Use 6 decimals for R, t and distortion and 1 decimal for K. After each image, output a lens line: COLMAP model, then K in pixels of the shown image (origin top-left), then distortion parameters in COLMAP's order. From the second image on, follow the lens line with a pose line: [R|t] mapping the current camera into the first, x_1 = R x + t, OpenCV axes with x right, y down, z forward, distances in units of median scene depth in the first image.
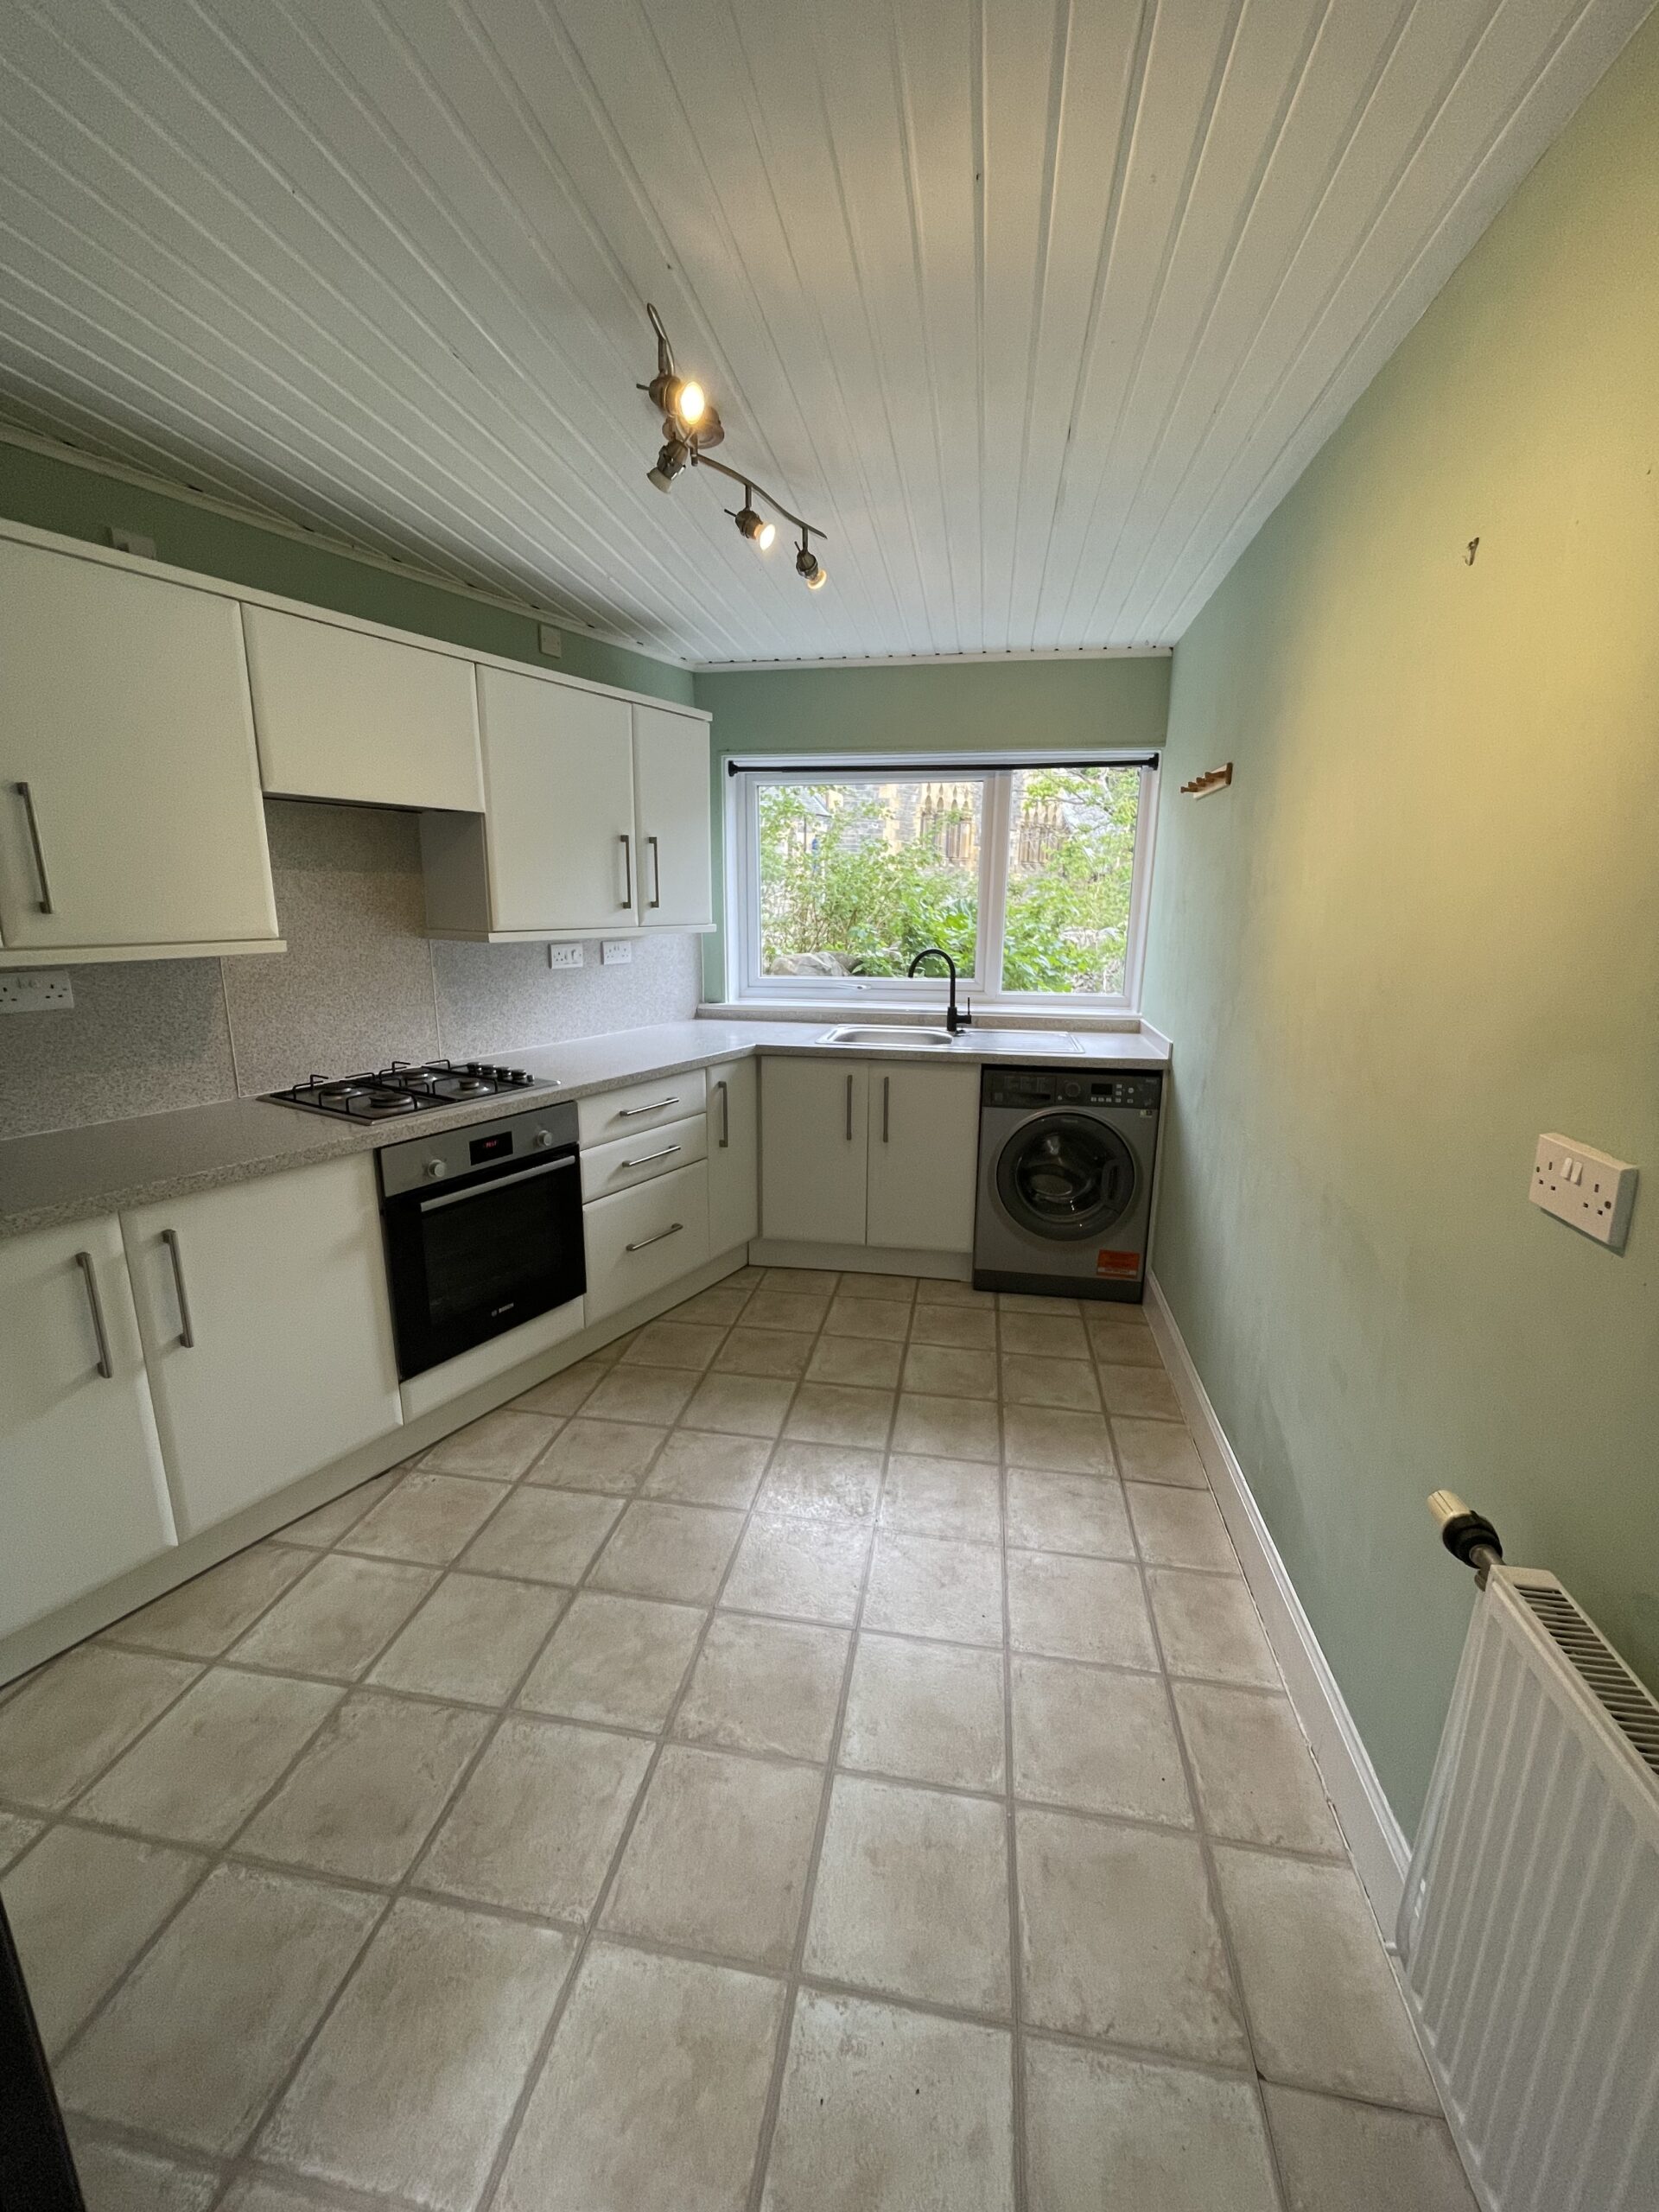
lens RADIAL K [[892.1, 0, 817.8], [0, 892.1, 1101.8], [0, 0, 1]] dist [0.003056, -0.001633]
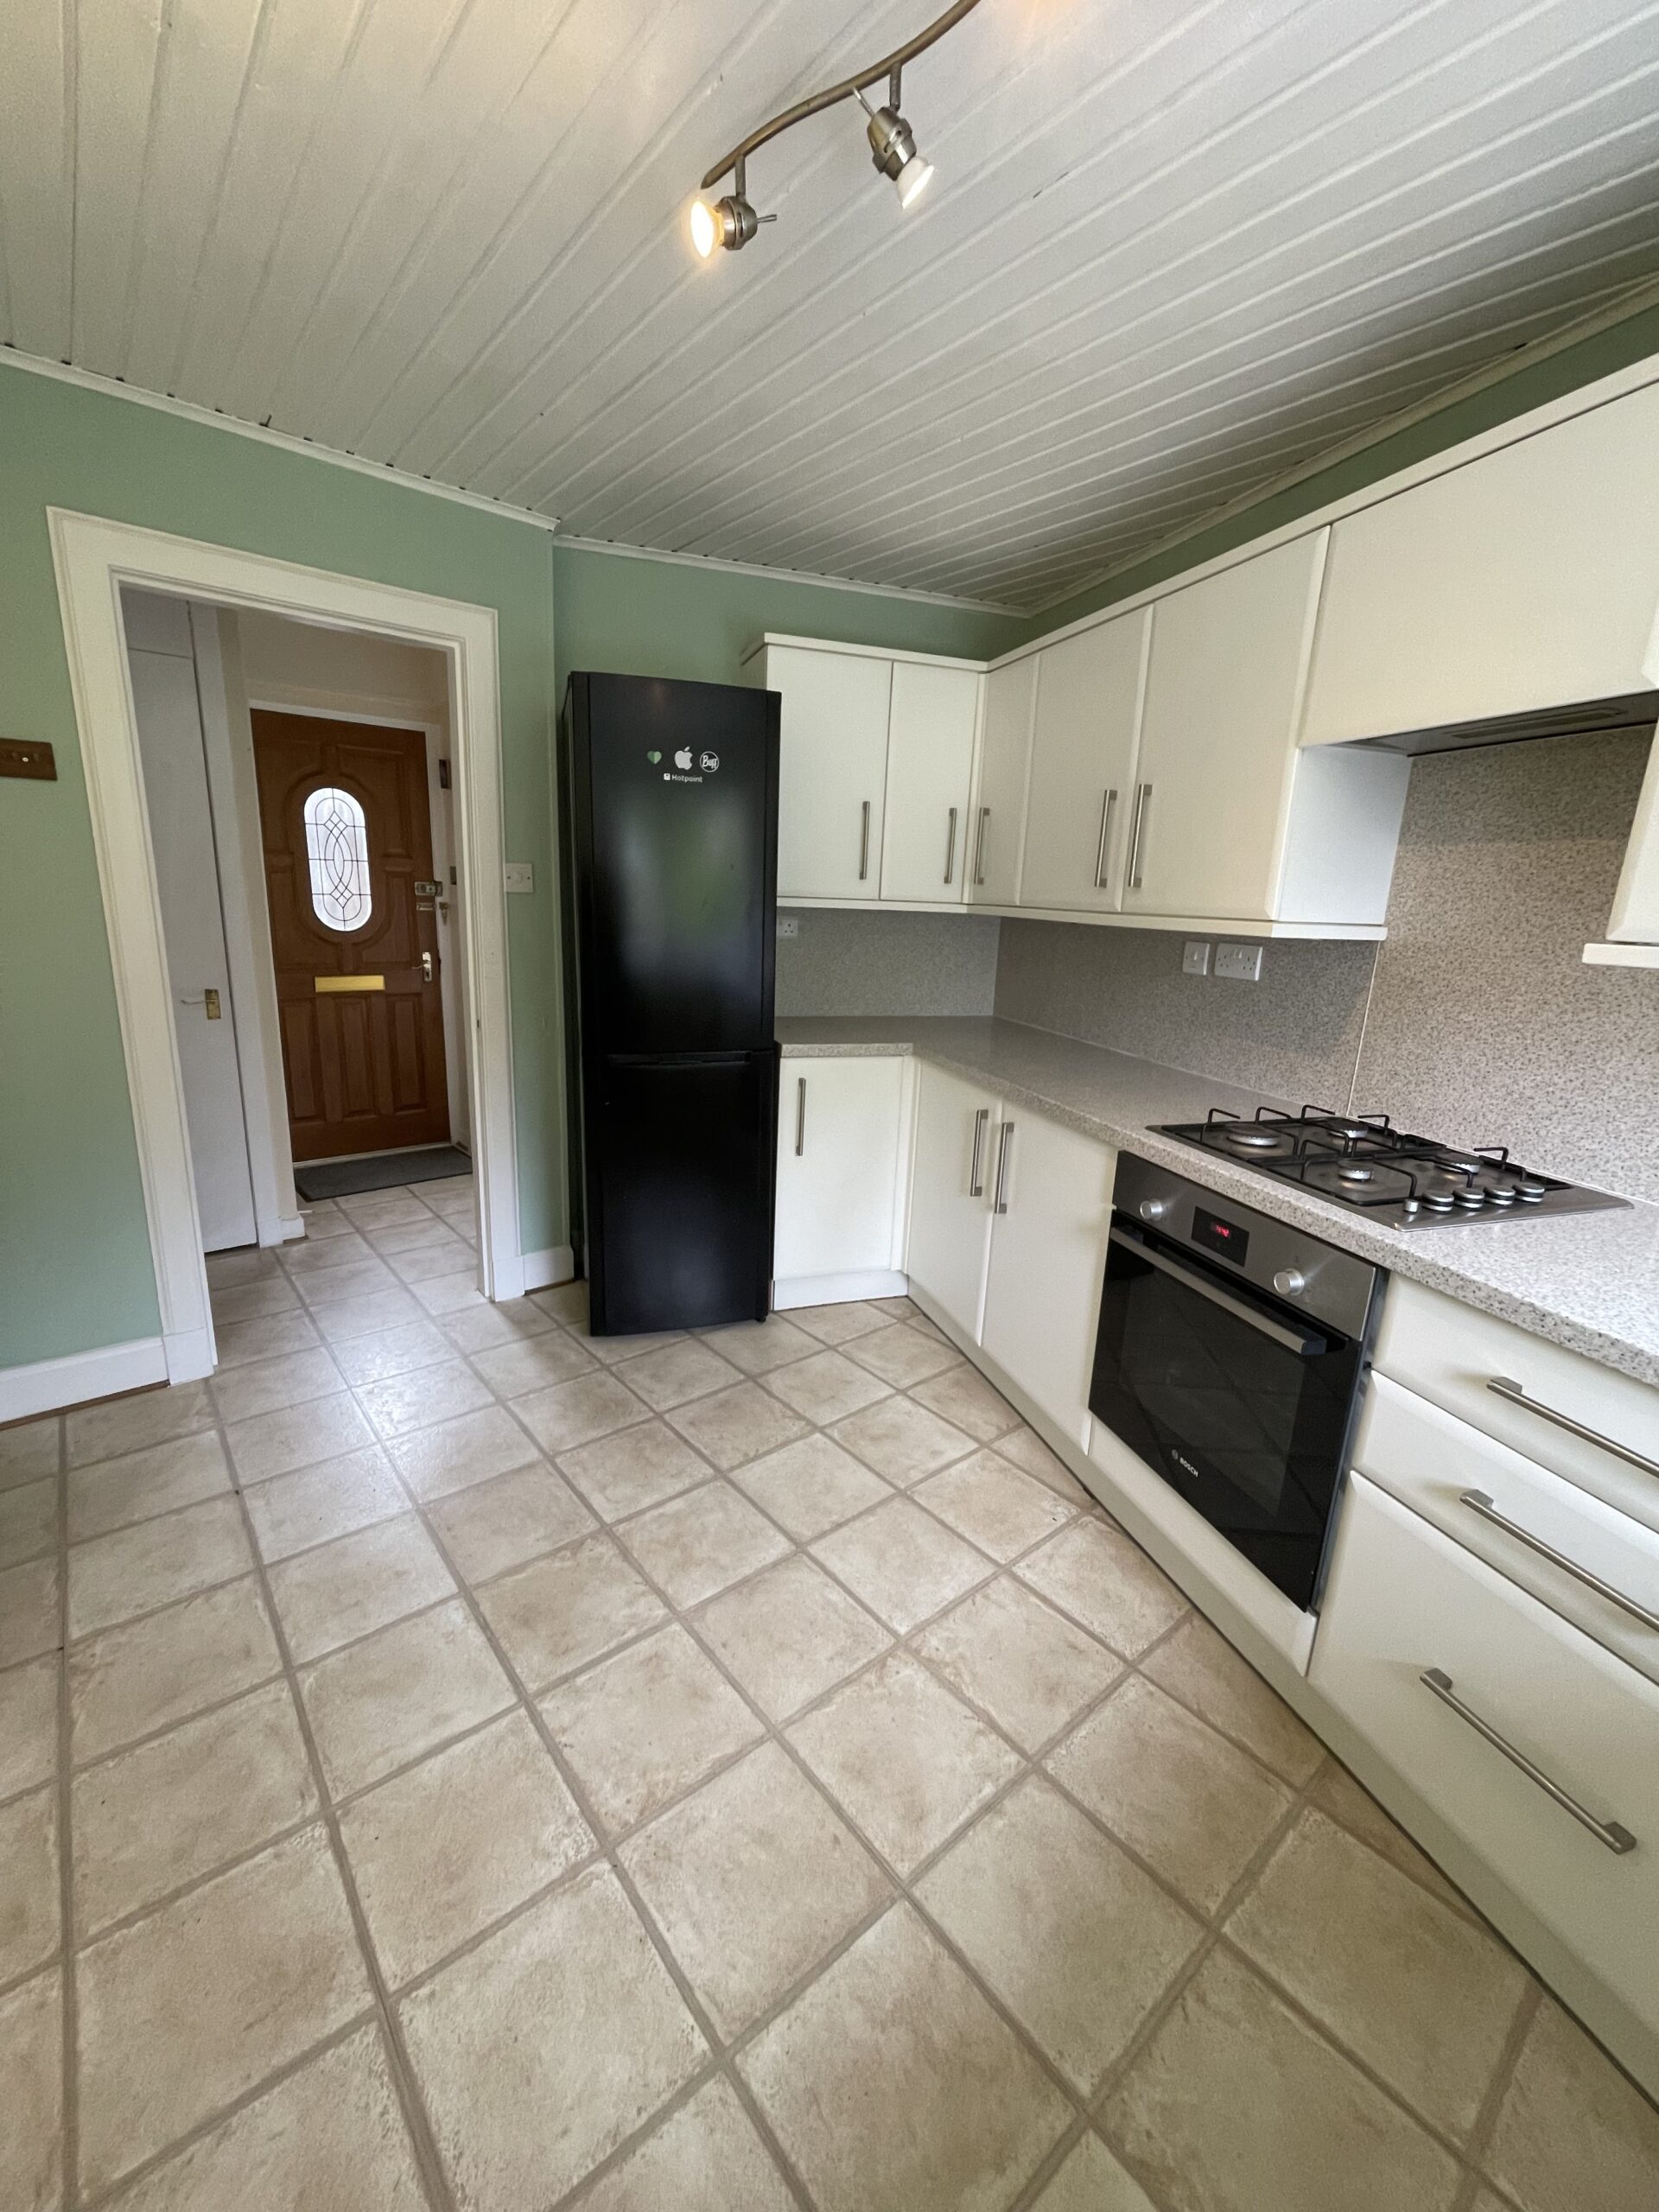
lens RADIAL K [[892.1, 0, 824.4], [0, 892.1, 1102.8], [0, 0, 1]] dist [0.003056, -0.001633]
pose [[-0.638916, 0.142503, -0.755962, 0.295311], [-0.219476, 0.908083, 0.356672, -0.197717], [0.737304, 0.393799, -0.548913, 1.023004]]
